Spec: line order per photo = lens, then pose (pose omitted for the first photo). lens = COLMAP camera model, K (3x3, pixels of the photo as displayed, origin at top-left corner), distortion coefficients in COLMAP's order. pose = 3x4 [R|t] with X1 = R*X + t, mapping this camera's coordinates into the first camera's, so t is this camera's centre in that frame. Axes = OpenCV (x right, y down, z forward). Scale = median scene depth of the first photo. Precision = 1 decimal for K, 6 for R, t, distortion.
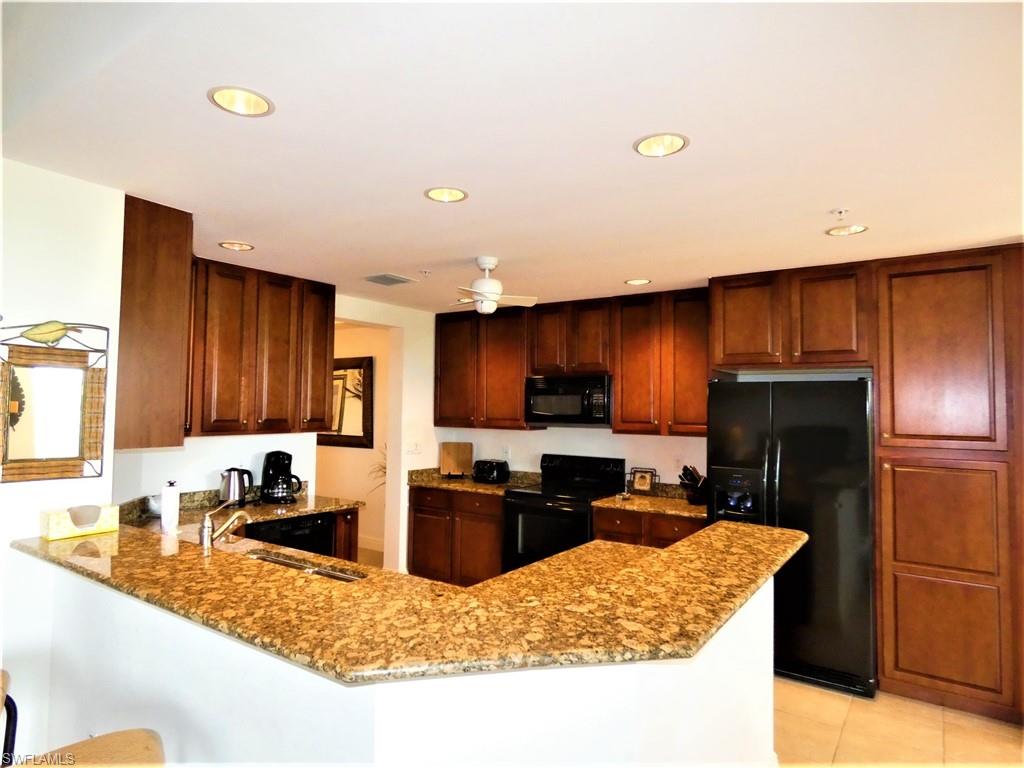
lens RADIAL K [[616.4, 0, 510.4], [0, 616.4, 378.3], [0, 0, 1]] dist [-0.022492, 0.000400]
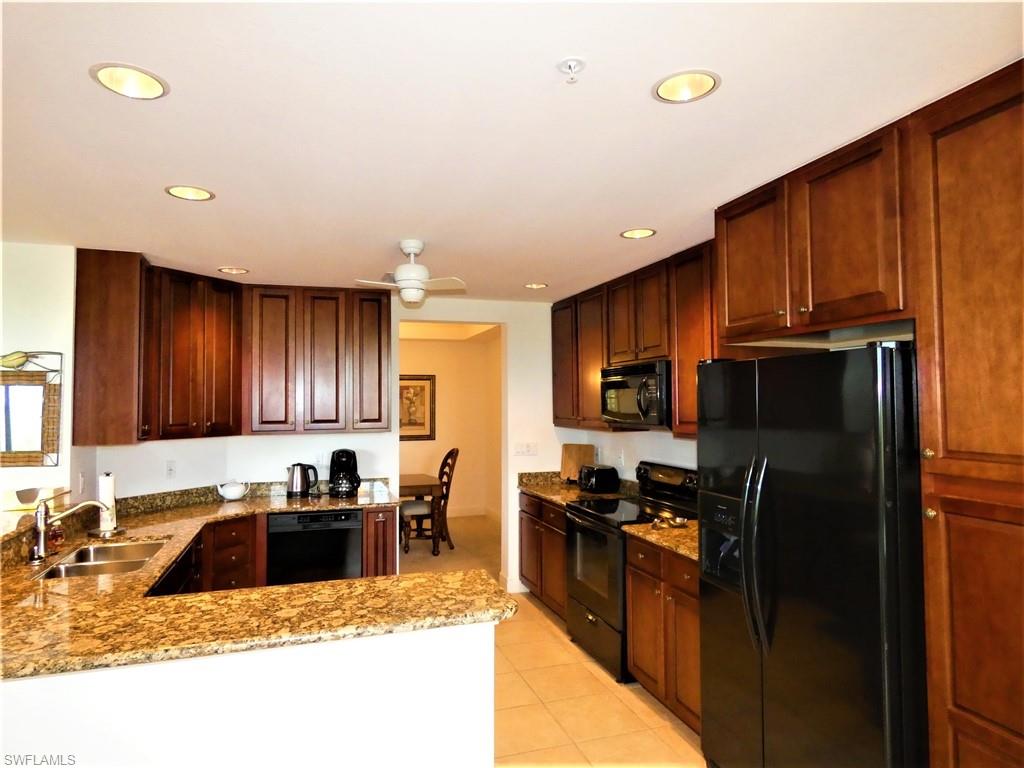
lens RADIAL K [[618.8, 0, 516.1], [0, 618.8, 380.4], [0, 0, 1]] dist [-0.016091, -0.001894]
pose [[0.794550, -0.039258, -0.605928, 0.627961], [0.045848, 0.998938, -0.004602, 0.018703], [0.605465, -0.024124, 0.795506, 0.374604]]
